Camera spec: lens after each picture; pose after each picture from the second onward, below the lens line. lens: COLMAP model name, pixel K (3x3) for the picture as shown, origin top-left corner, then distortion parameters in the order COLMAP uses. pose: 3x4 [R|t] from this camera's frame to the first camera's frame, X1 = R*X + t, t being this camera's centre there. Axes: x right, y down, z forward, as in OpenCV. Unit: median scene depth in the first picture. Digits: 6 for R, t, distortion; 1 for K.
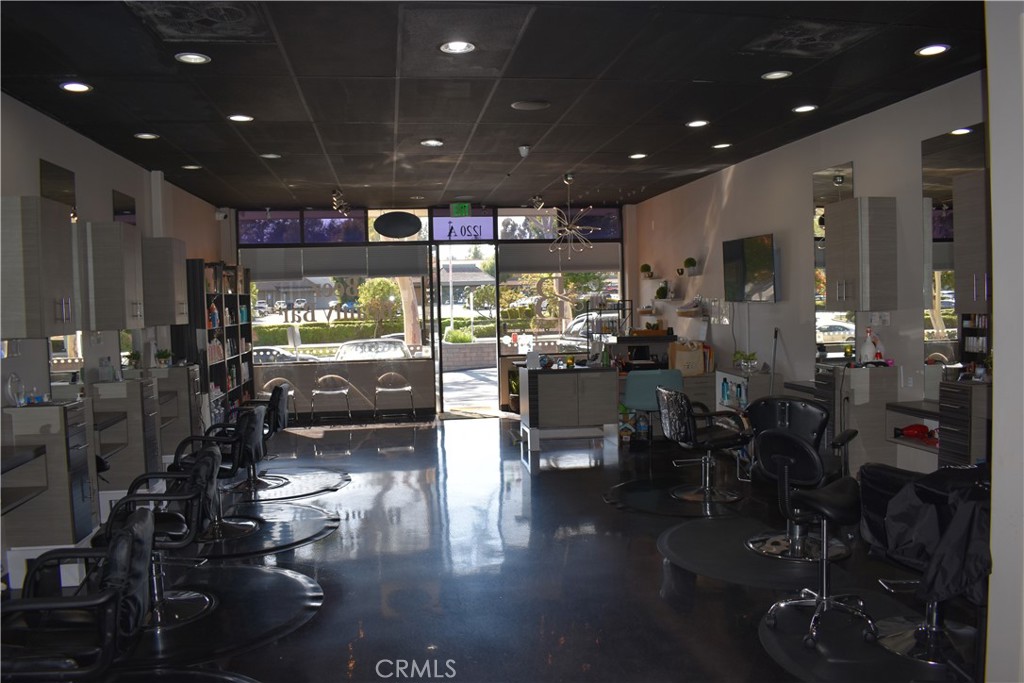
lens RADIAL K [[803.0, 0, 508.0], [0, 803.0, 336.9], [0, 0, 1]] dist [-0.085572, 0.011251]
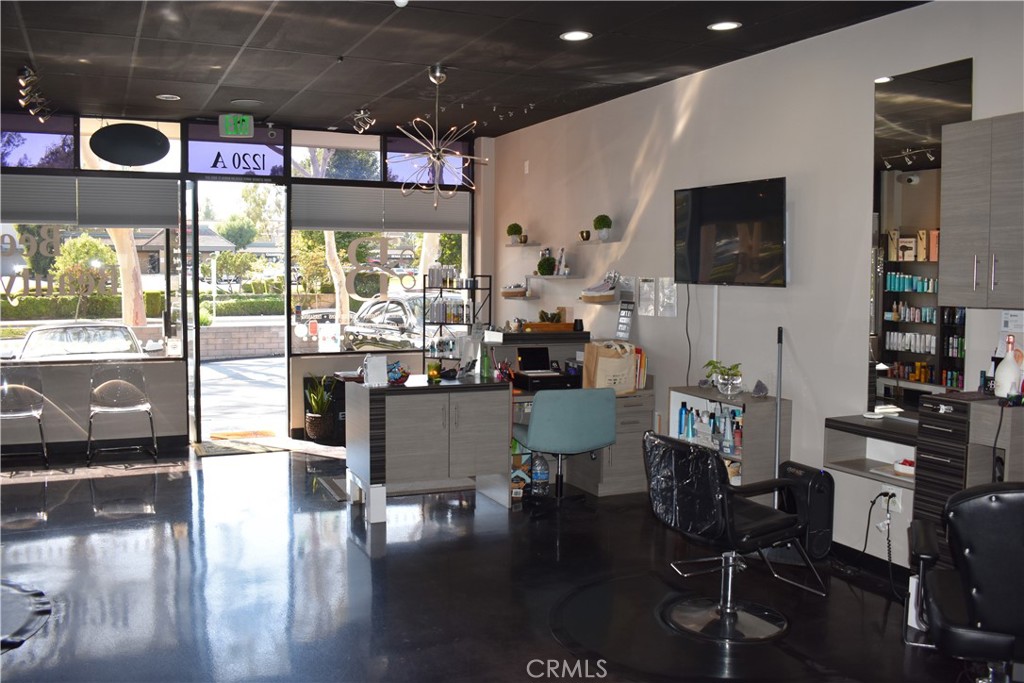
lens RADIAL K [[936.2, 0, 513.2], [0, 936.2, 339.3], [0, 0, 1]] dist [-0.068436, 0.000000]
pose [[0.961406, 0.011956, 0.274873, -0.047988], [-0.018369, 0.999616, 0.020769, -0.008671], [-0.274519, -0.025016, 0.961256, 0.229670]]
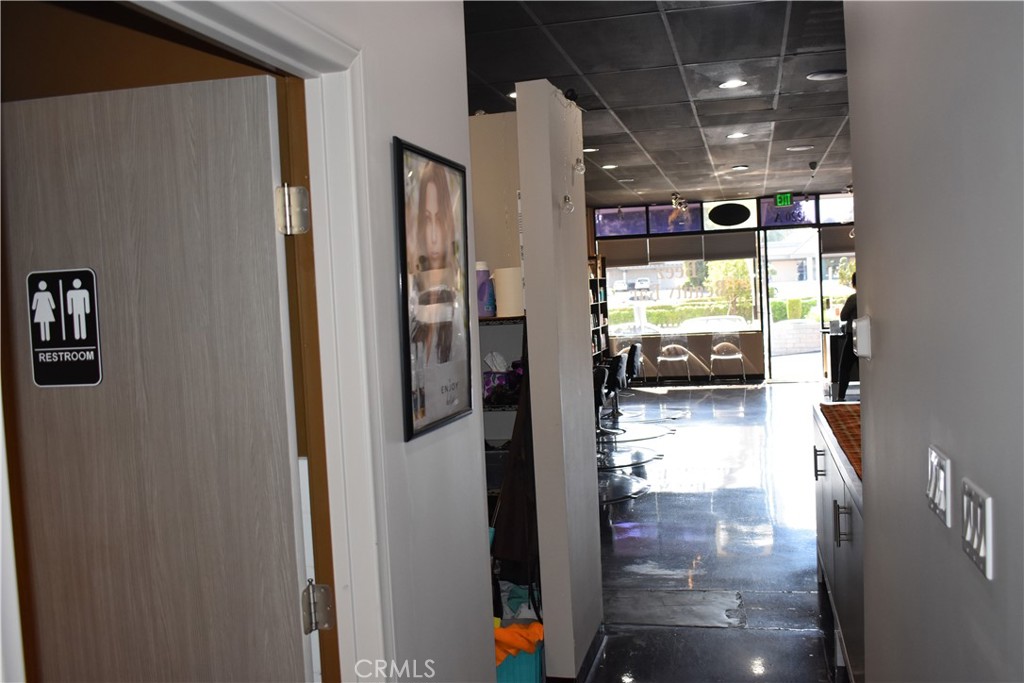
lens RADIAL K [[955.1, 0, 514.5], [0, 955.1, 340.1], [0, 0, 1]] dist [-0.076337, 0.000000]
pose [[0.925531, -0.003320, -0.378657, 0.096323], [0.010716, 0.999791, 0.017427, 0.013743], [0.378520, -0.020187, 0.925373, -0.398653]]
